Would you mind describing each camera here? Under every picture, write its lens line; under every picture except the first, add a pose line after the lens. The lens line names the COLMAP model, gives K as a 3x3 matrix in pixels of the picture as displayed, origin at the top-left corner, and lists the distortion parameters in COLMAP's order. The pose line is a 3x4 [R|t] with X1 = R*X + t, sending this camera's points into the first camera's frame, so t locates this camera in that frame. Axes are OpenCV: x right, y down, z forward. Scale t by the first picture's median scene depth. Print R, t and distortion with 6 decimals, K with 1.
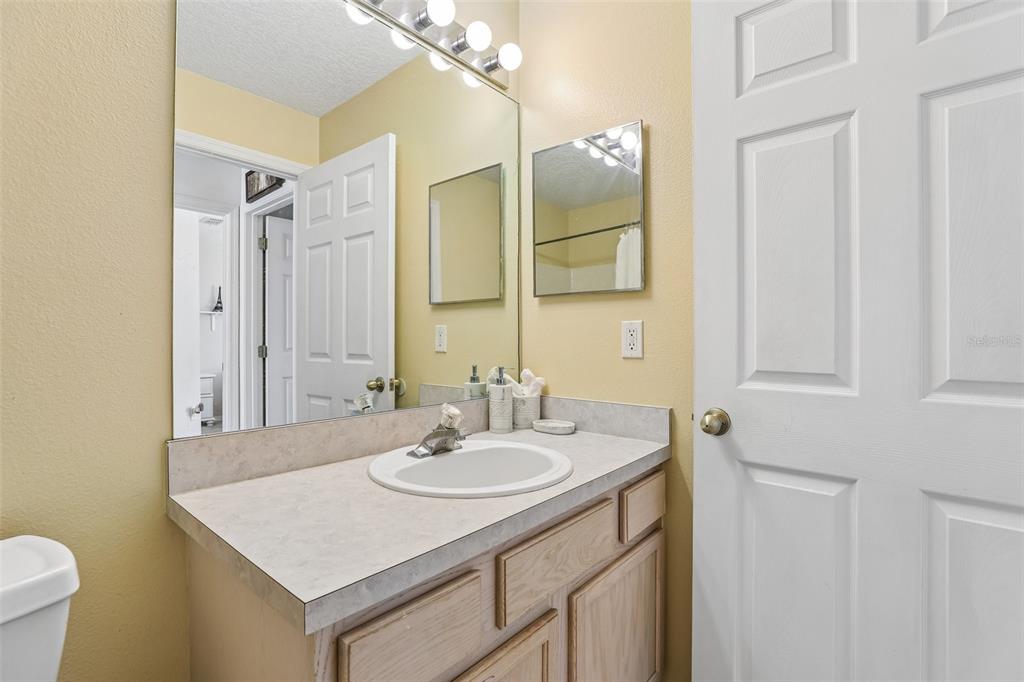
lens RADIAL K [[469.5, 0, 515.2], [0, 469.5, 337.8], [0, 0, 1]] dist [-0.039534, 0.009417]
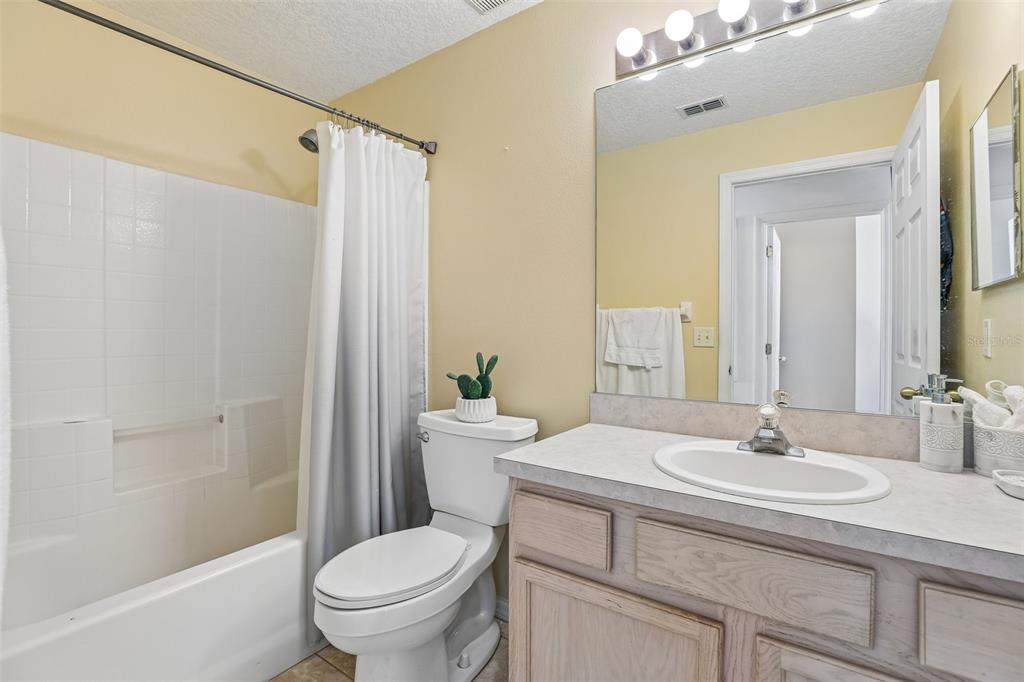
lens RADIAL K [[469.5, 0, 515.5], [0, 469.5, 341.8], [0, 0, 1]] dist [-0.039534, 0.009417]
pose [[0.093664, 0.007260, -0.995577, 0.963919], [-0.002578, 0.999972, 0.007050, 0.014828], [0.995601, 0.001907, 0.093680, 0.503123]]
